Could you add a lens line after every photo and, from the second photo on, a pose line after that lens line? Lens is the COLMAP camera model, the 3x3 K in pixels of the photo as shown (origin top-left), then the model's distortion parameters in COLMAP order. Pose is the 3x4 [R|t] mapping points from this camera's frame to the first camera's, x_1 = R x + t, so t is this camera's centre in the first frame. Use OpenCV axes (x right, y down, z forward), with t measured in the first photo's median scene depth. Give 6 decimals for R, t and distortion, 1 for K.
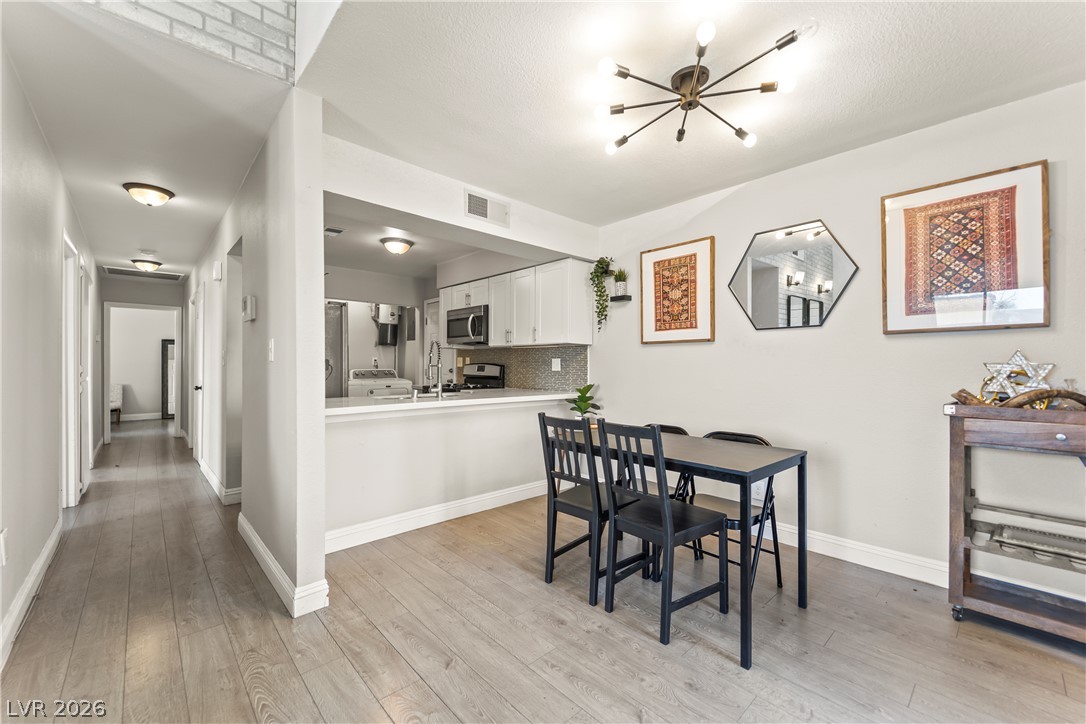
lens RADIAL K [[438.0, 0, 540.5], [0, 438.0, 365.7], [0, 0, 1]] dist [0.023676, -0.012964]
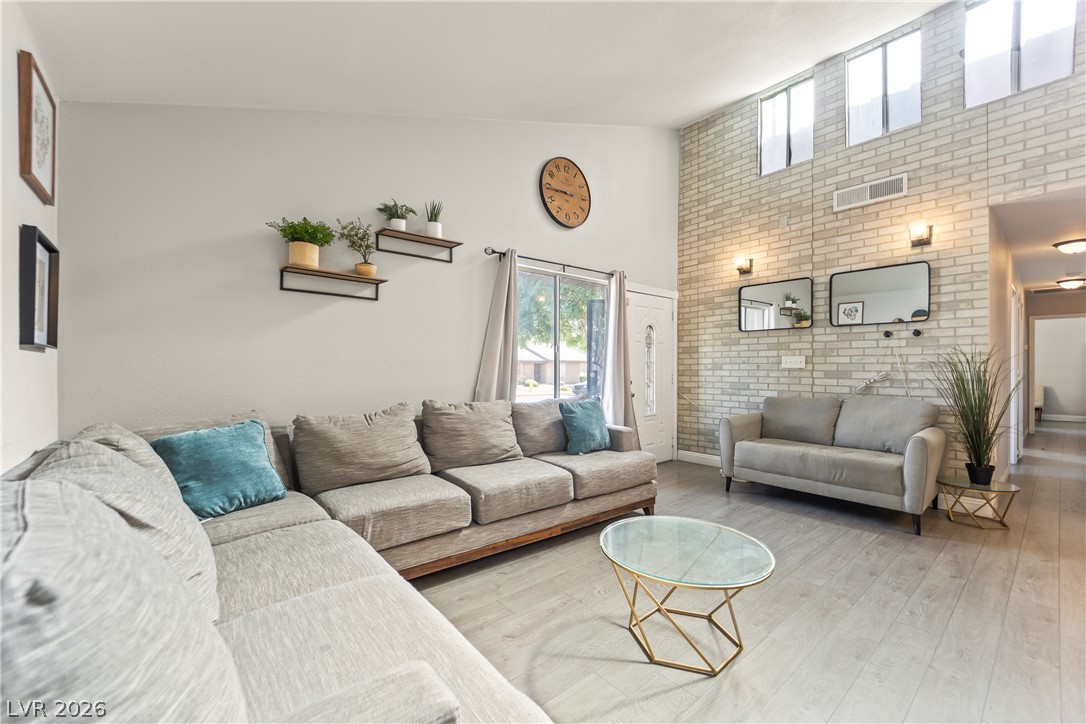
lens RADIAL K [[428.7, 0, 540.9], [0, 428.7, 361.9], [0, 0, 1]] dist [0.015871, -0.007169]
pose [[-0.040646, -0.005858, -0.999156, 0.412818], [-0.007838, 0.999954, -0.005543, -0.006561], [0.999143, 0.007606, -0.040690, -0.472522]]
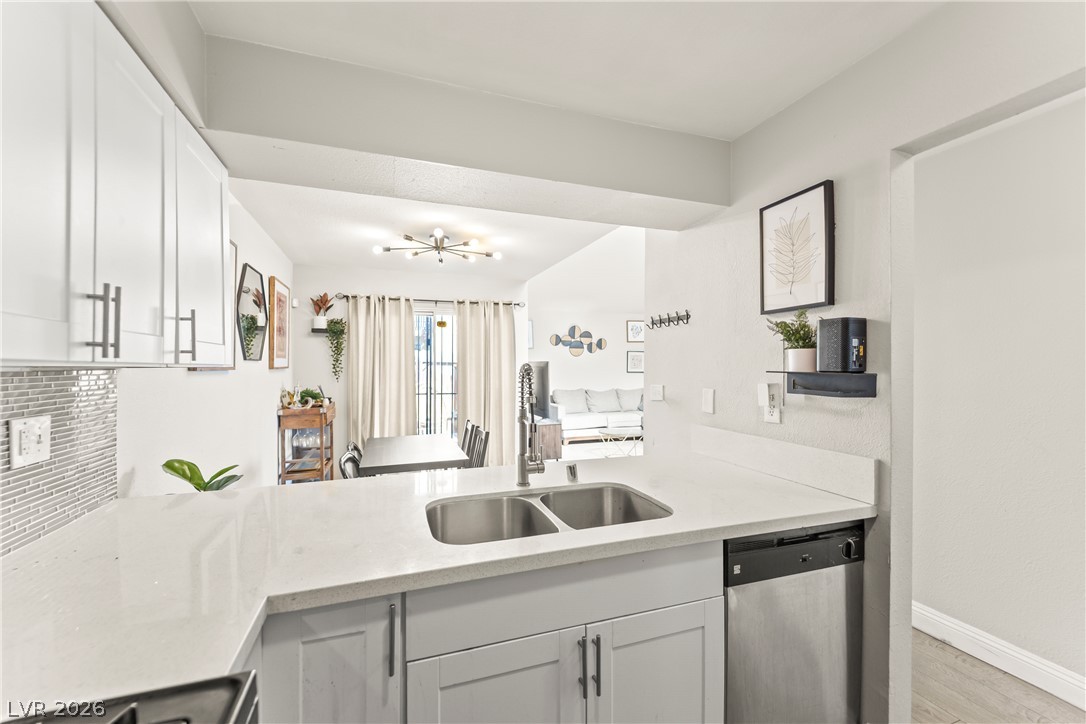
lens RADIAL K [[430.7, 0, 538.2], [0, 430.7, 366.2], [0, 0, 1]] dist [0.016622, -0.011926]
pose [[-0.923159, 0.000099, 0.384419, -0.358959], [-0.000112, 1.000000, -0.000527, -0.049298], [-0.384419, -0.000530, -0.923158, 1.198171]]
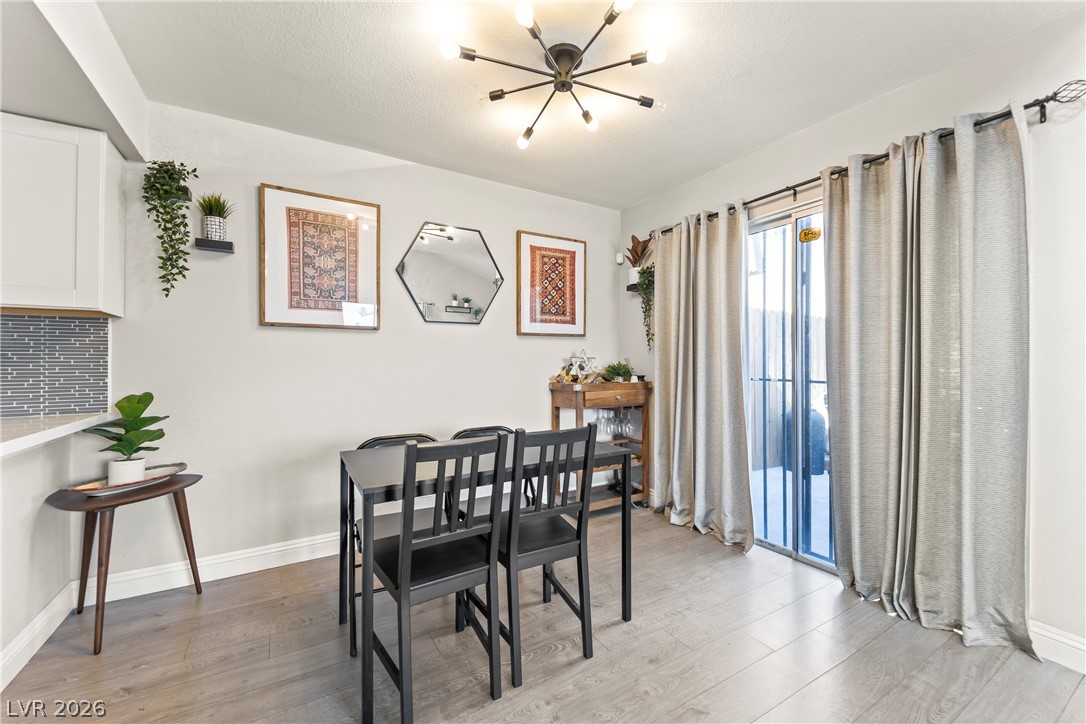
lens RADIAL K [[434.1, 0, 540.0], [0, 434.1, 361.2], [0, 0, 1]] dist [0.021633, -0.011934]
pose [[0.193940, -0.007603, 0.980984, -0.290760], [-0.003593, 0.999958, 0.008460, -0.002727], [-0.981007, -0.005165, 0.193904, 0.417278]]
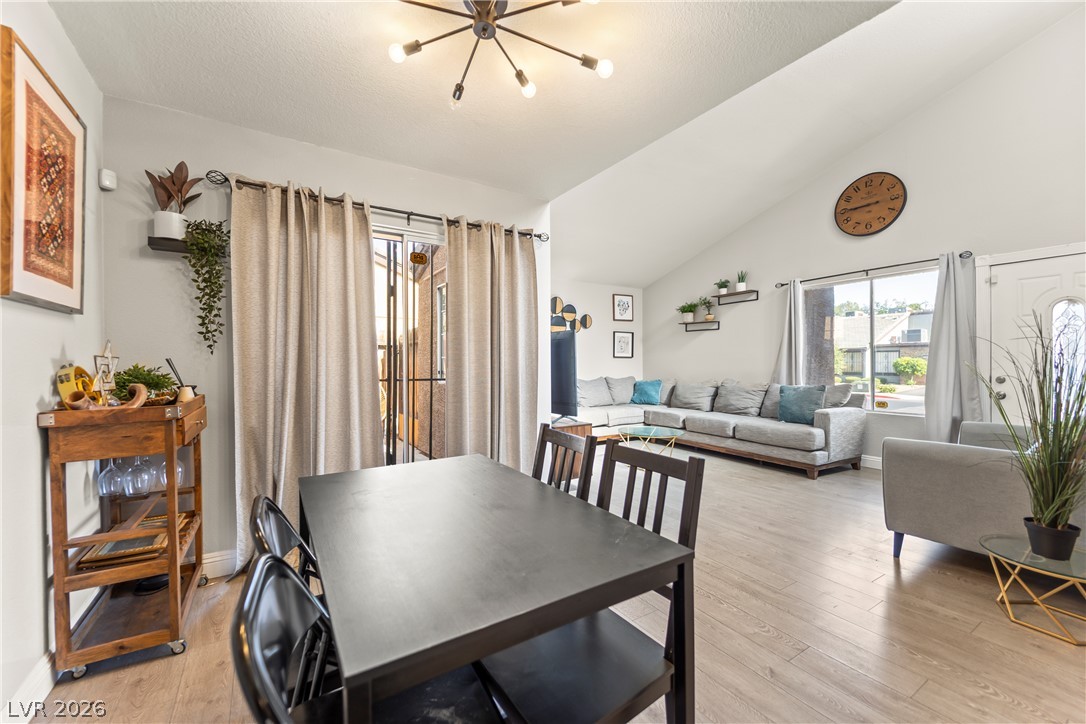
lens RADIAL K [[430.3, 0, 539.0], [0, 430.3, 363.6], [0, 0, 1]] dist [0.041215, -0.025179]
pose [[-0.984345, -0.000122, 0.176251, 0.043549], [0.000218, 0.999998, 0.001908, 0.002251], [-0.176251, 0.001916, -0.984343, 0.837969]]
